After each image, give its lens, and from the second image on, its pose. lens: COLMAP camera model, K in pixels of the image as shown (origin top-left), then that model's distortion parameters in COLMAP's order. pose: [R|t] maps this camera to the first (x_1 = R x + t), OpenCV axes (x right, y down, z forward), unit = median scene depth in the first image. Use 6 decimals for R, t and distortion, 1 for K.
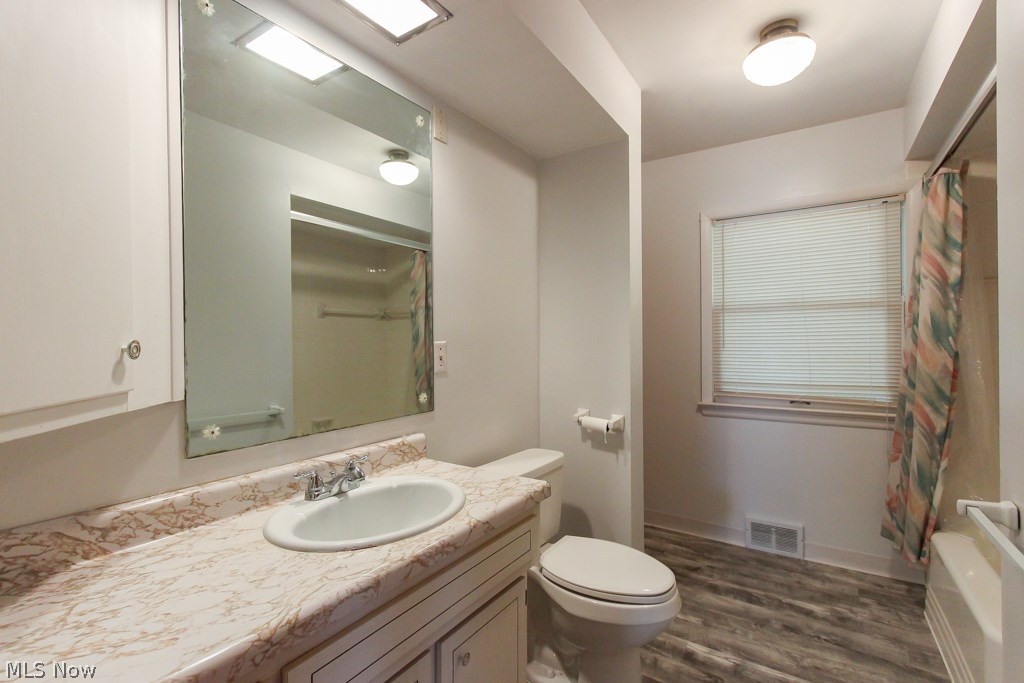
lens RADIAL K [[454.2, 0, 512.0], [0, 454.2, 341.5], [0, 0, 1]] dist [-0.001556, -0.000160]
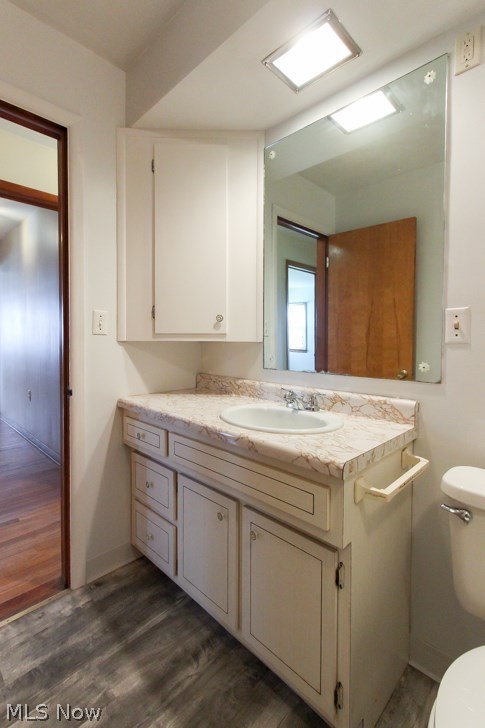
lens RADIAL K [[340.4, 0, 245.5], [0, 340.4, 347.5], [0, 0, 1]] dist [0.000358, 0.000271]
pose [[-0.175718, 0.034567, -0.983834, 0.794558], [-0.008361, 0.999295, 0.036604, 0.079397], [0.984405, 0.014657, -0.175305, 1.013960]]
